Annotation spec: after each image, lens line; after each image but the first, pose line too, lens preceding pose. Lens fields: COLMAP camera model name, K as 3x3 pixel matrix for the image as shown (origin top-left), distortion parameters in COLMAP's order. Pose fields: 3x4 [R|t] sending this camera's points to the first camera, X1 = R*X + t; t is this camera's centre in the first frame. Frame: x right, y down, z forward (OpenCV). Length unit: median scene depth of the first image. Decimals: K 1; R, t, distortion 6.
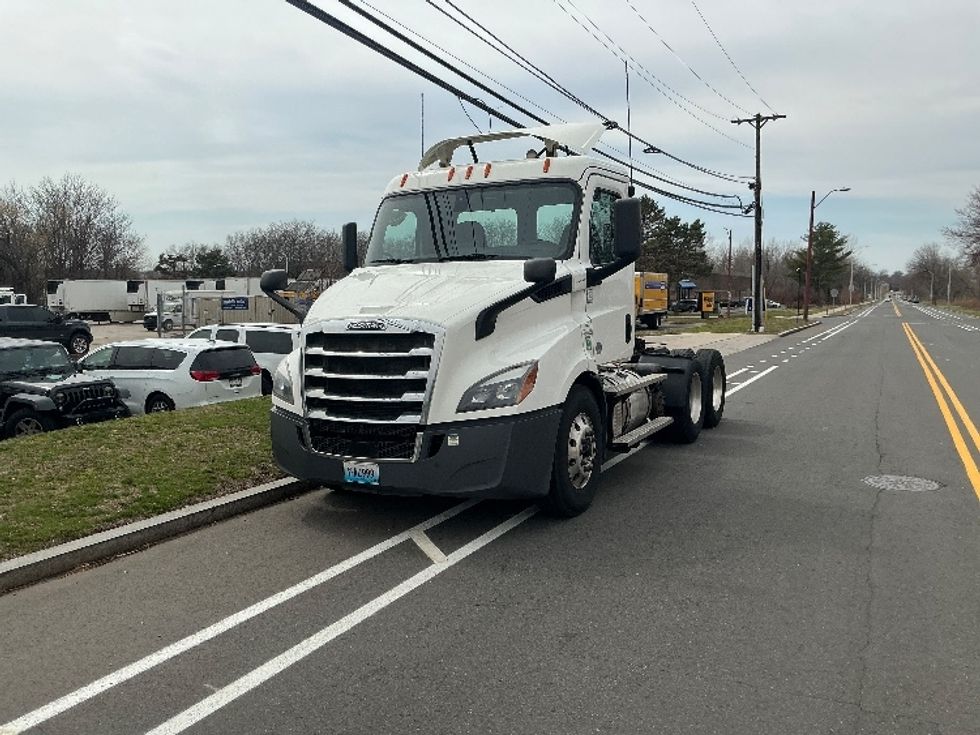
lens RADIAL K [[805.1, 0, 484.6], [0, 805.1, 367.5], [0, 0, 1]] dist [0.085077, -0.157655]
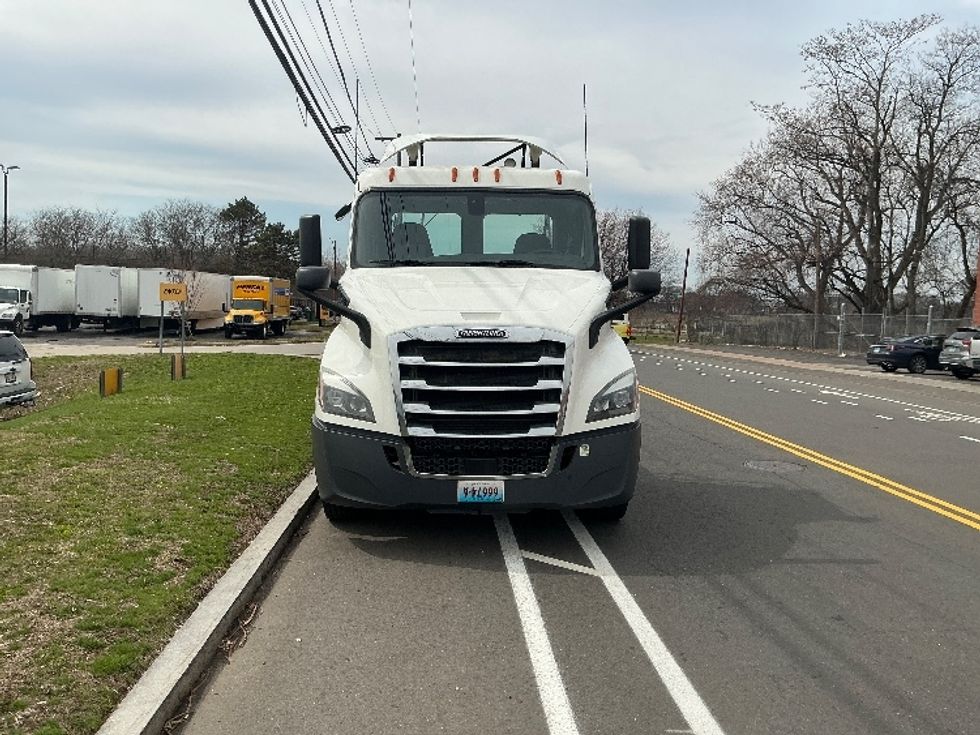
lens RADIAL K [[805.1, 0, 484.6], [0, 805.1, 367.5], [0, 0, 1]] dist [0.085077, -0.157655]
pose [[0.873712, -0.009586, 0.486350, -0.589598], [0.013657, 0.999895, -0.004827, -0.007747], [-0.486252, 0.010860, 0.873751, 0.186200]]
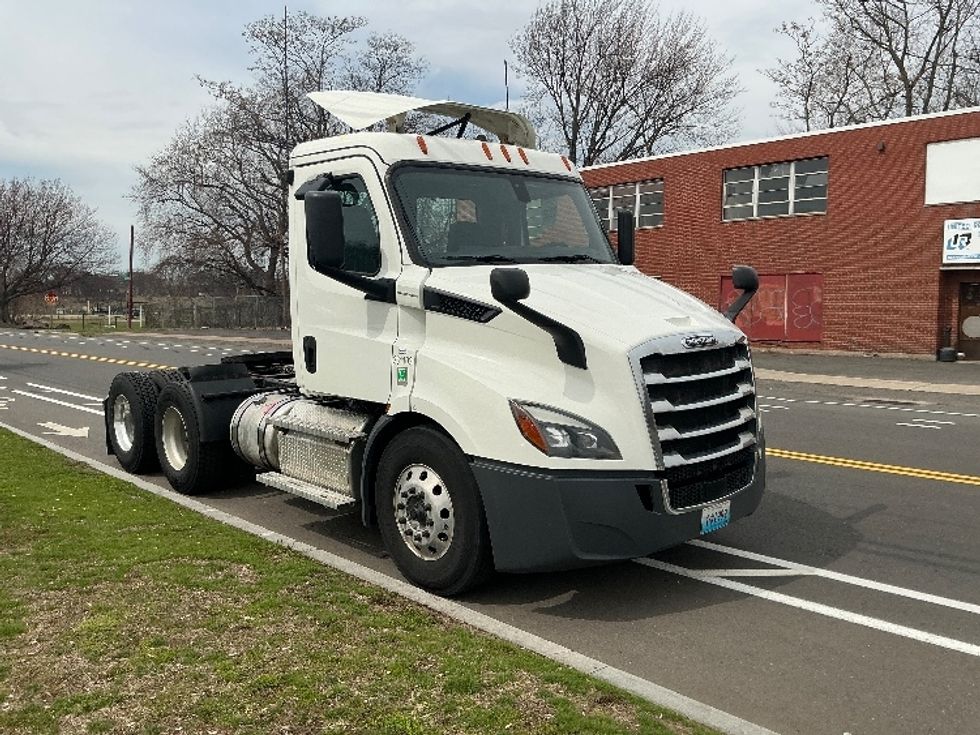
lens RADIAL K [[805.1, 0, 484.6], [0, 805.1, 367.5], [0, 0, 1]] dist [0.085077, -0.157655]
pose [[0.370020, -0.084967, 0.925130, -0.991901], [0.087242, 0.994586, 0.056453, -0.090105], [-0.924918, 0.059821, 0.375430, 0.888181]]
